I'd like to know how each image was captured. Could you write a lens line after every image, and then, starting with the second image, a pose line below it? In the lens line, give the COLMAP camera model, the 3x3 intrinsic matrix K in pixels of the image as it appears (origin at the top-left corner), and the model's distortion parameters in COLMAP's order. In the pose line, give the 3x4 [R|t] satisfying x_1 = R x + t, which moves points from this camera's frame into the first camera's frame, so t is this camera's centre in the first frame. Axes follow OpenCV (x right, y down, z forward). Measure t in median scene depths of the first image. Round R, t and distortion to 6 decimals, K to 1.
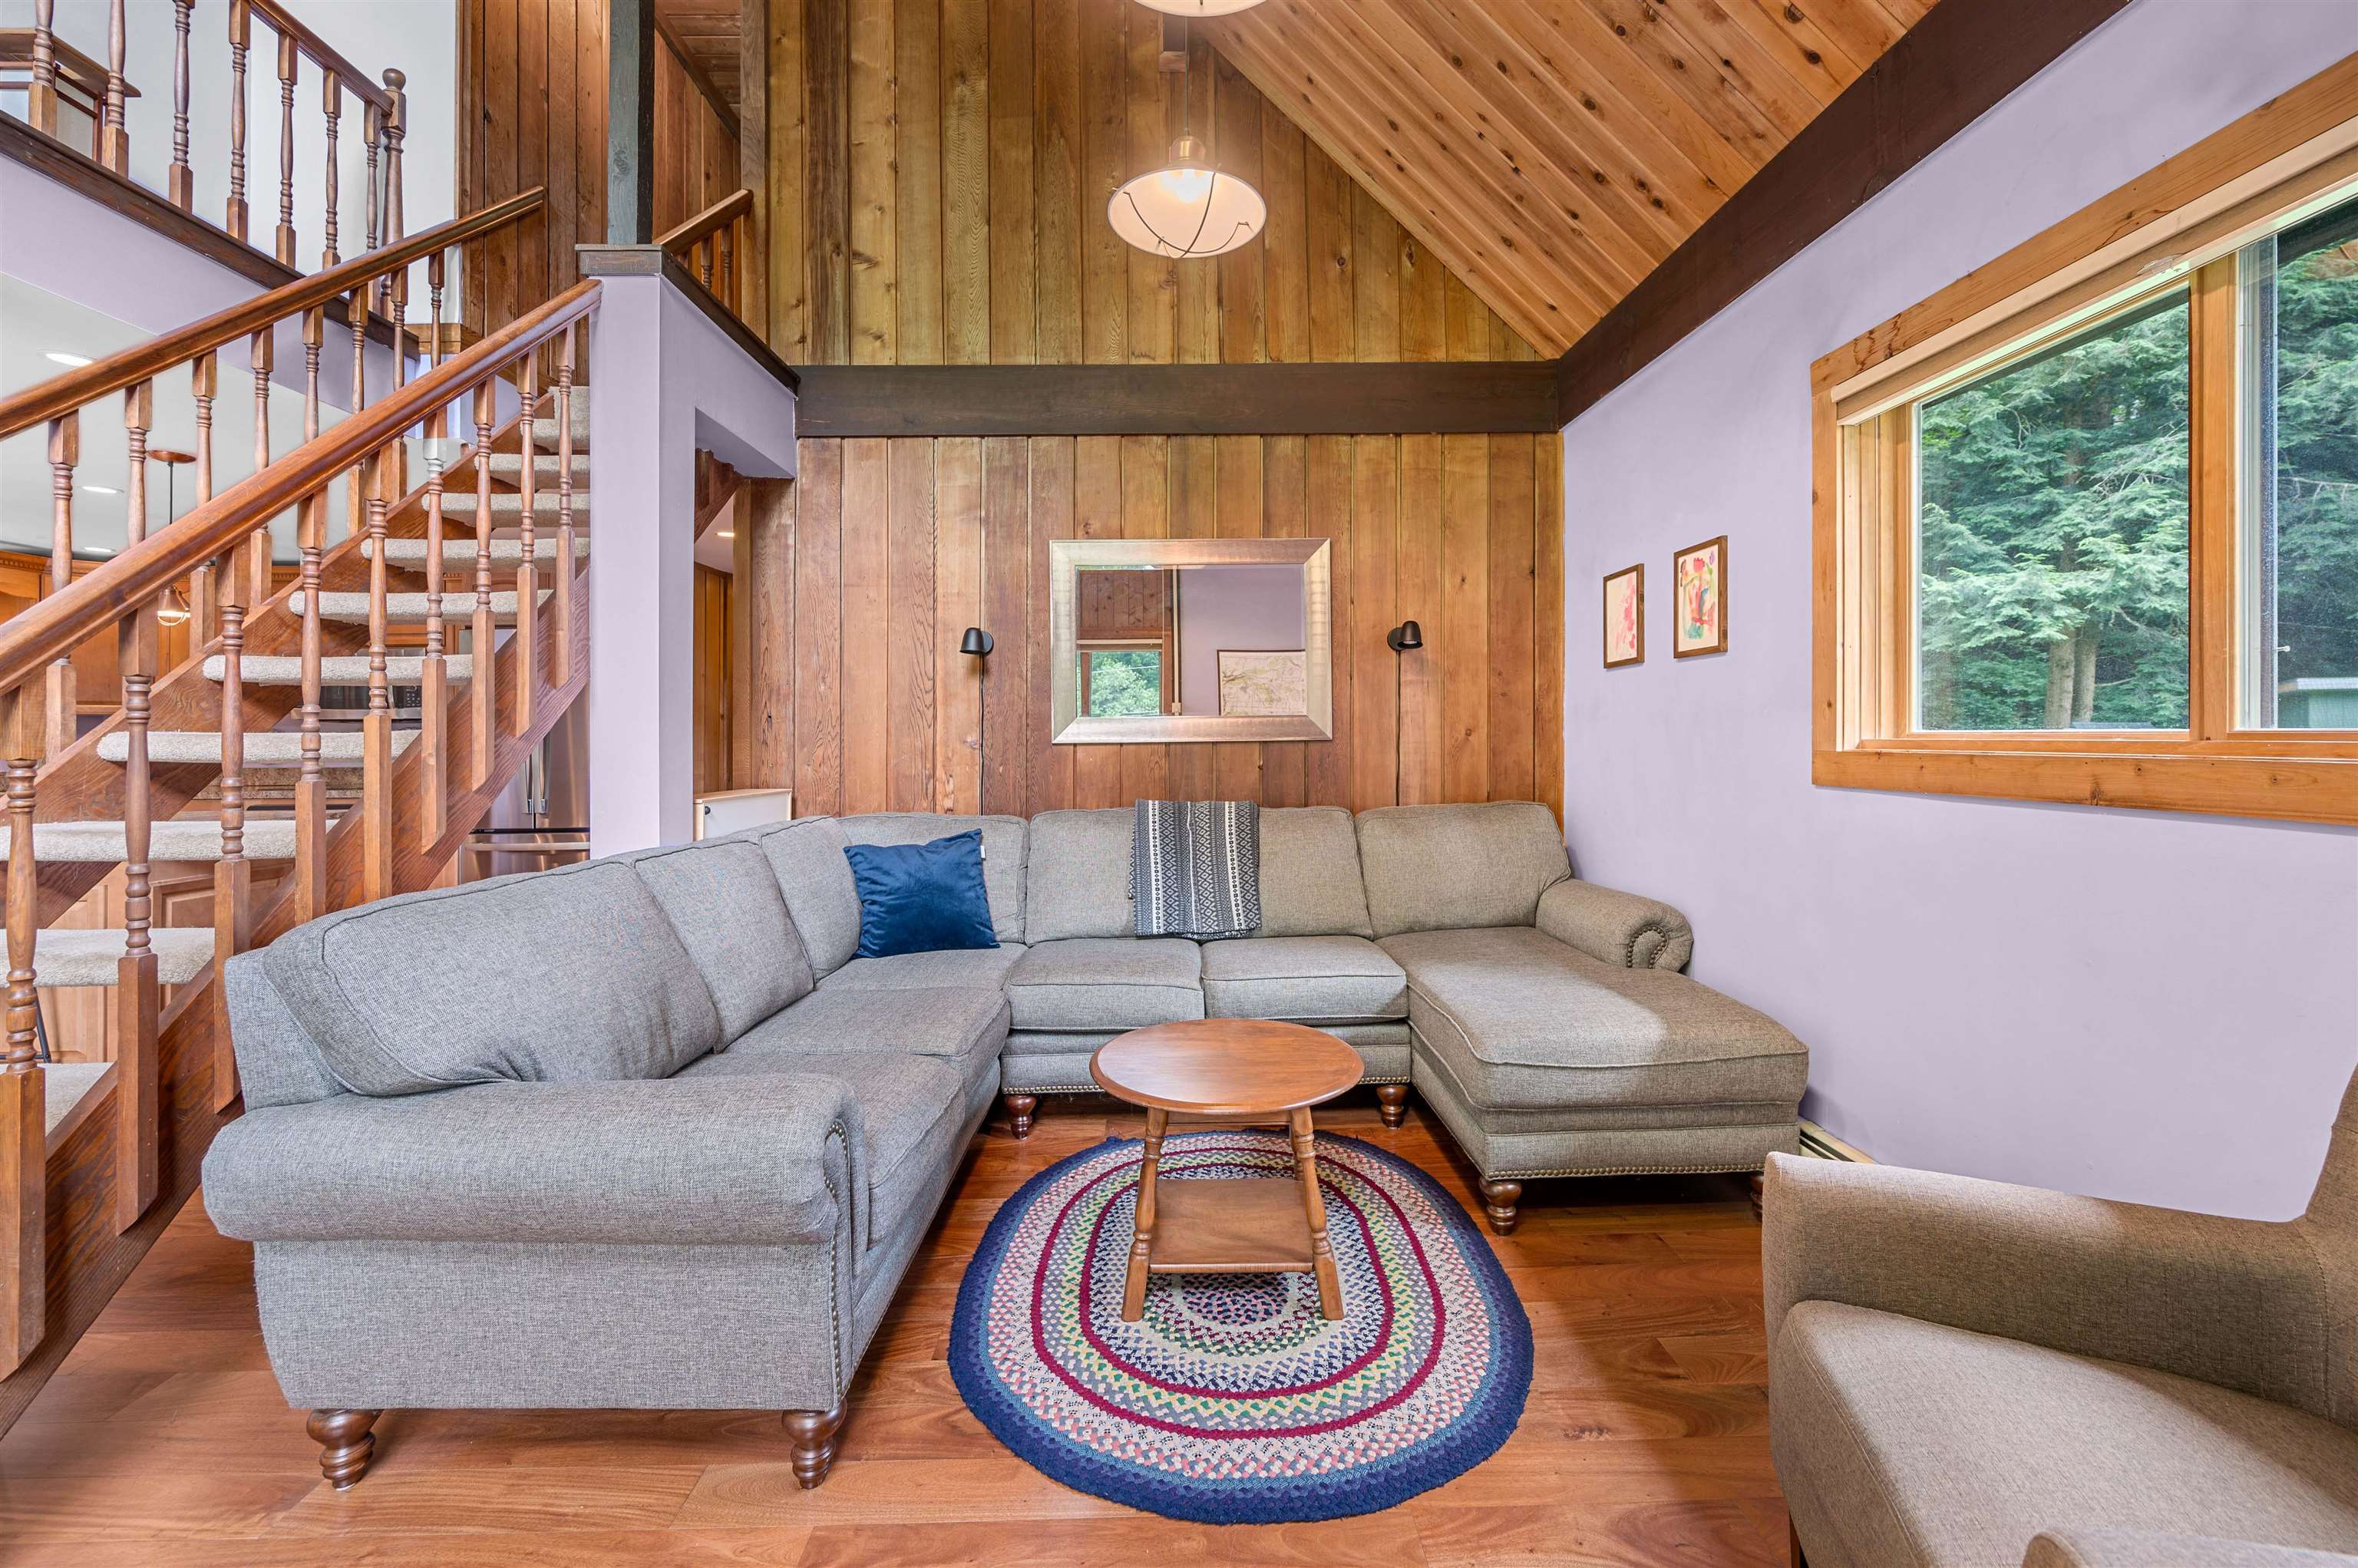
lens RADIAL K [[938.3, 0, 1192.3], [0, 938.3, 730.4], [0, 0, 1]] dist [-0.002862, 0.000357]
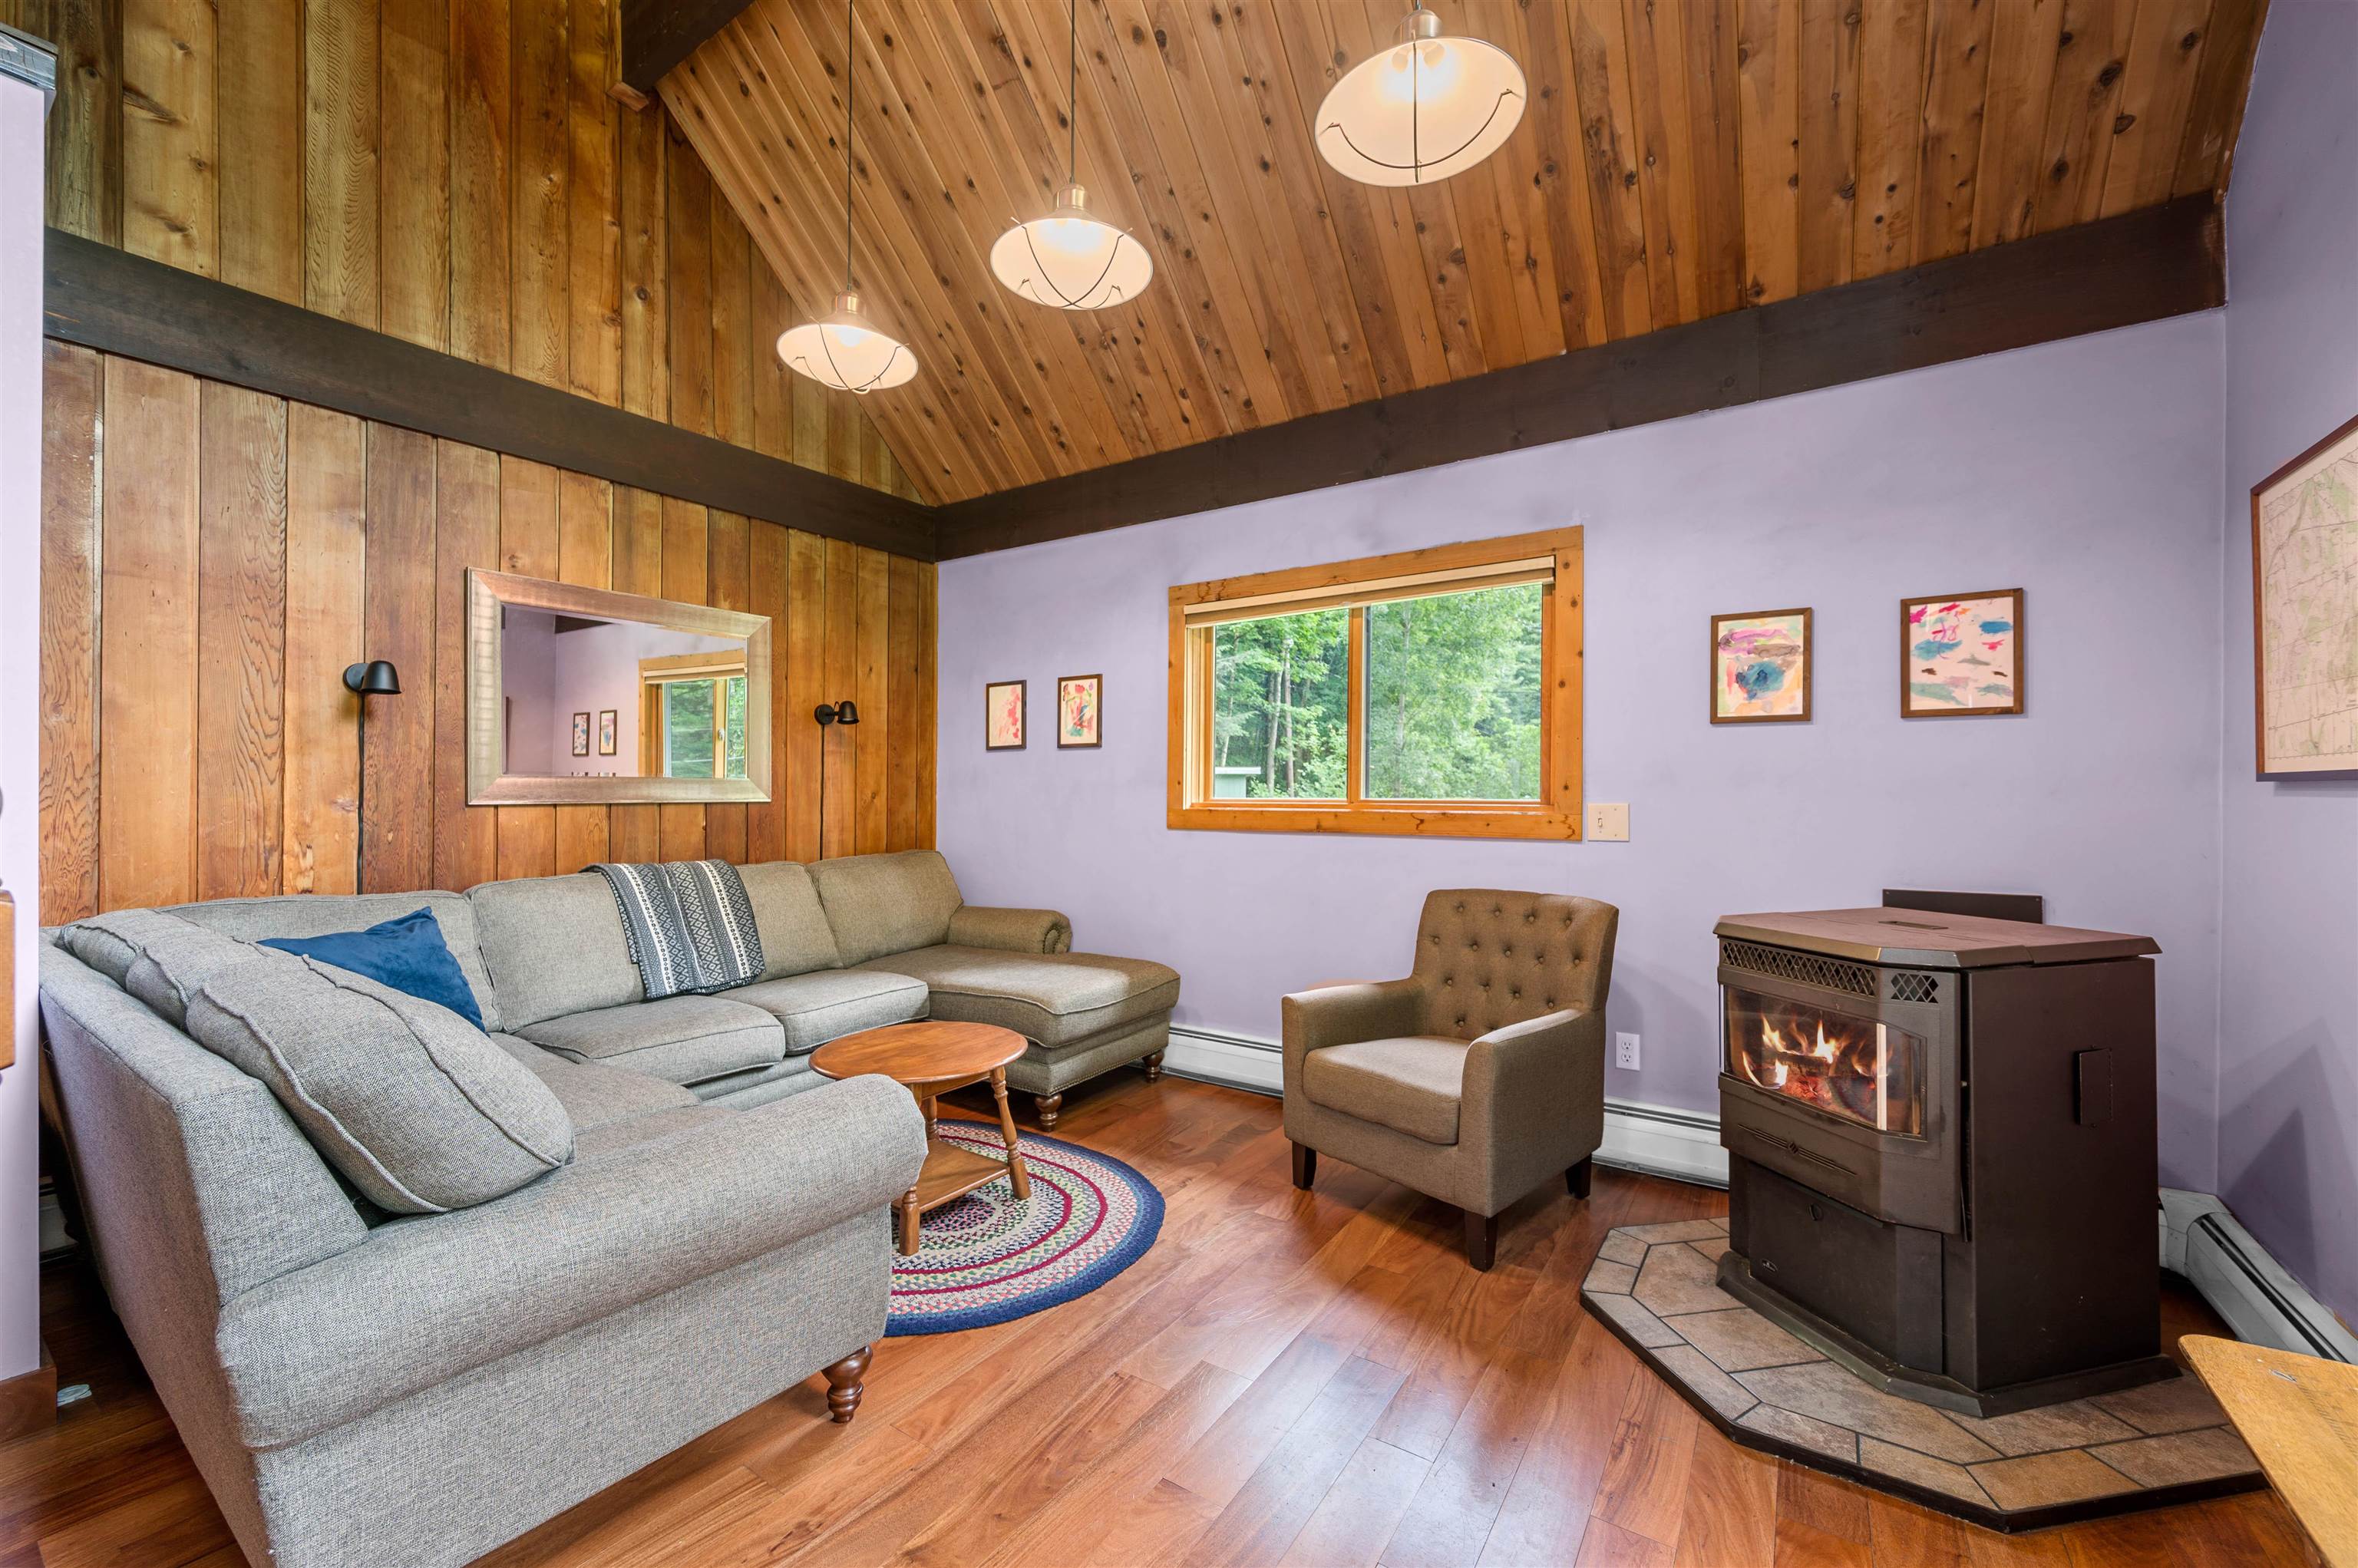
lens RADIAL K [[938.3, 0, 1148.8], [0, 938.3, 800.7], [0, 0, 1]] dist [-0.002862, 0.000357]
pose [[0.596501, 0.003925, 0.802603, -0.524384], [-0.011546, 0.999927, 0.003691, 0.000041], [-0.802529, -0.011468, 0.596502, -0.011343]]
